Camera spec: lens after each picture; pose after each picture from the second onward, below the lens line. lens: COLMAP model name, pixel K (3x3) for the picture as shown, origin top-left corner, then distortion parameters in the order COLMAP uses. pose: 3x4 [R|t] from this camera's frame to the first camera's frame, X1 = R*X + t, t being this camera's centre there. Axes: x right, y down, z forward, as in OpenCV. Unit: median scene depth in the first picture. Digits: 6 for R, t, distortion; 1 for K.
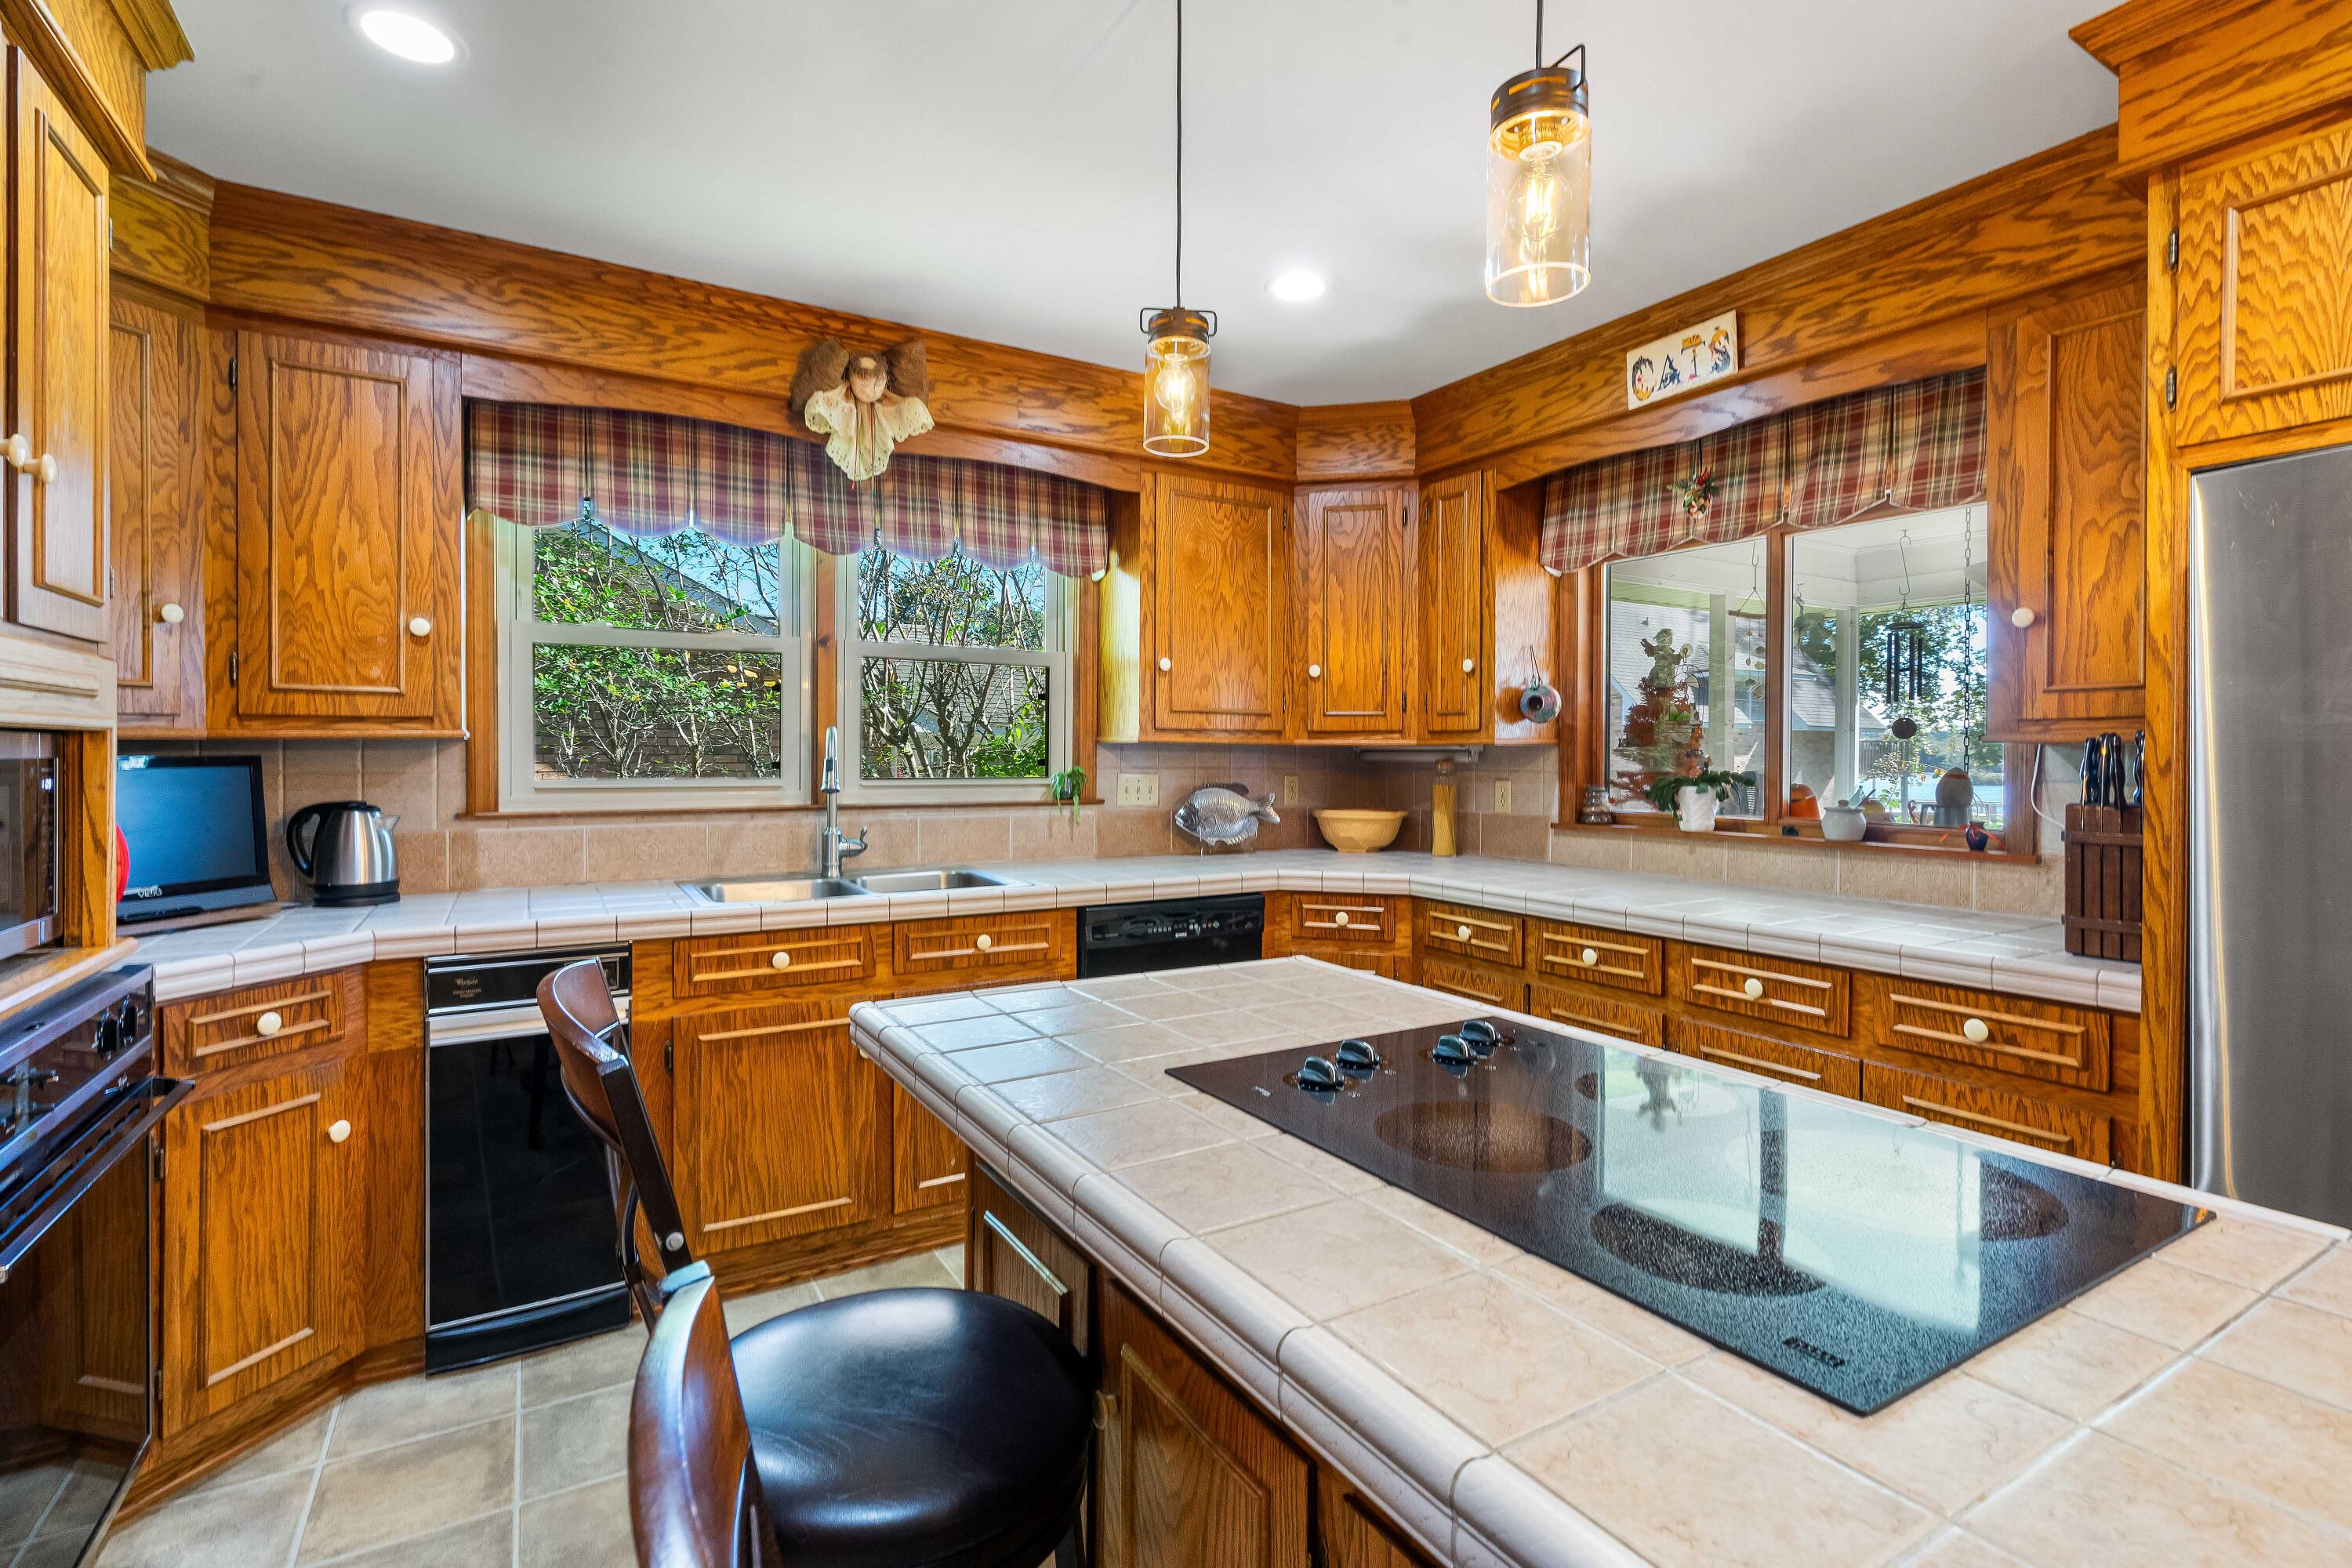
lens RADIAL K [[1081.3, 0, 1156.1], [0, 1081.3, 760.9], [0, 0, 1]] dist [-0.001161, -0.000482]
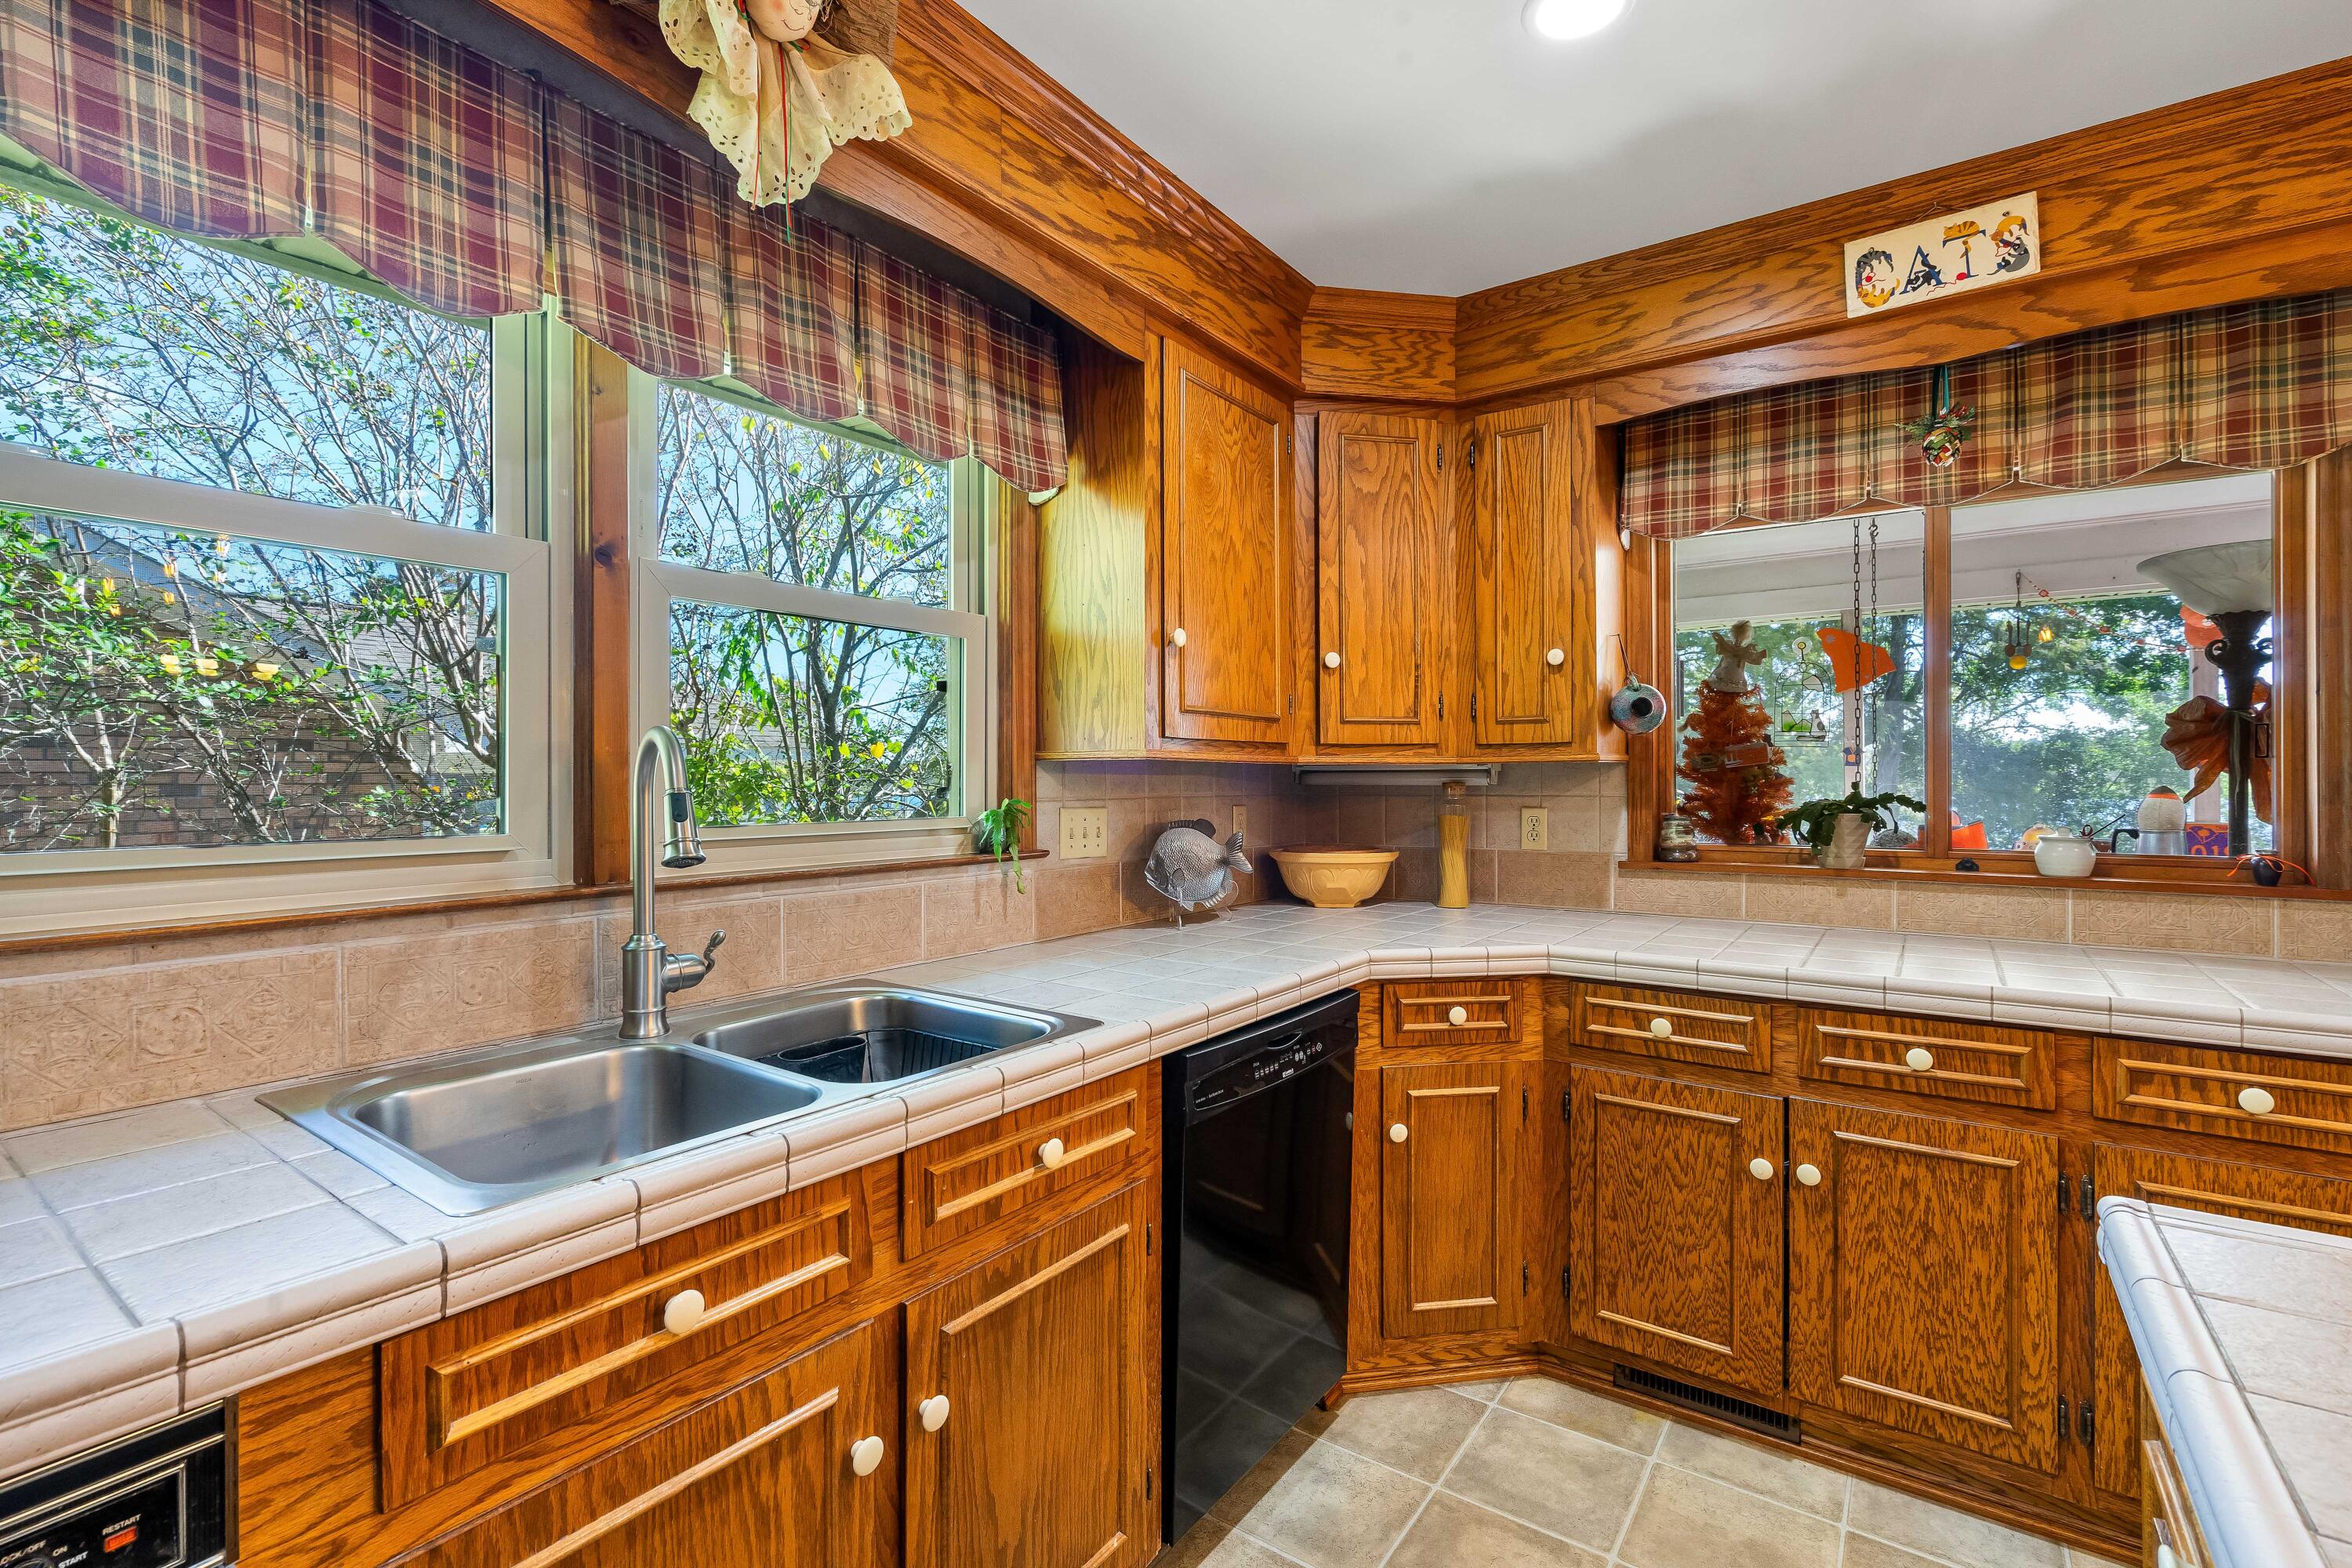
lens RADIAL K [[1059.2, 0, 1158.3], [0, 1059.2, 777.9], [0, 0, 1]] dist [-0.002908, 0.000017]
pose [[0.915835, -0.007684, 0.401481, -0.279071], [0.009706, 0.999948, -0.003003, -0.004867], [-0.401437, 0.006647, 0.915863, 0.472233]]
